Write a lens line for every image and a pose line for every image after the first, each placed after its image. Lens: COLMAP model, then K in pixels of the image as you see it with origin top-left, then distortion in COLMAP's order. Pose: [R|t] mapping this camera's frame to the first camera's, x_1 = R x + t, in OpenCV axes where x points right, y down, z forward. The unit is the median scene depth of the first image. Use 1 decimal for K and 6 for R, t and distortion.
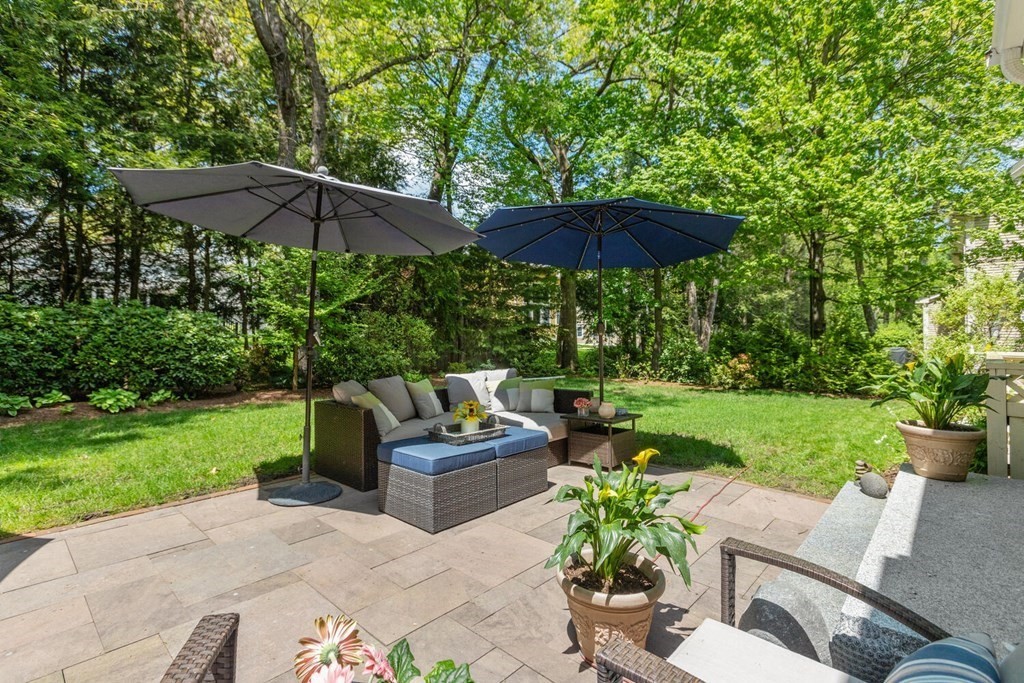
lens RADIAL K [[464.1, 0, 511.5], [0, 464.1, 334.1], [0, 0, 1]] dist [-0.001365, 0.000359]
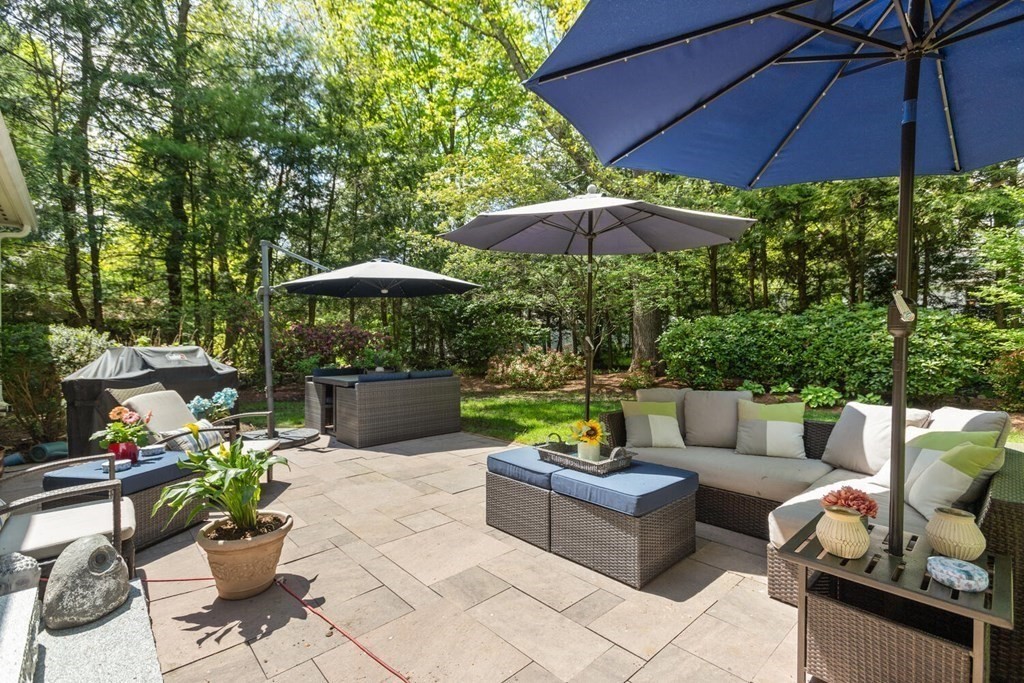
lens RADIAL K [[464.1, 0, 511.5], [0, 464.1, 334.1], [0, 0, 1]] dist [-0.001365, 0.000359]
pose [[-0.063054, -0.014728, -0.997901, 0.289594], [0.010535, 0.999826, -0.015422, 0.003733], [0.997955, -0.011485, -0.062888, 0.363470]]
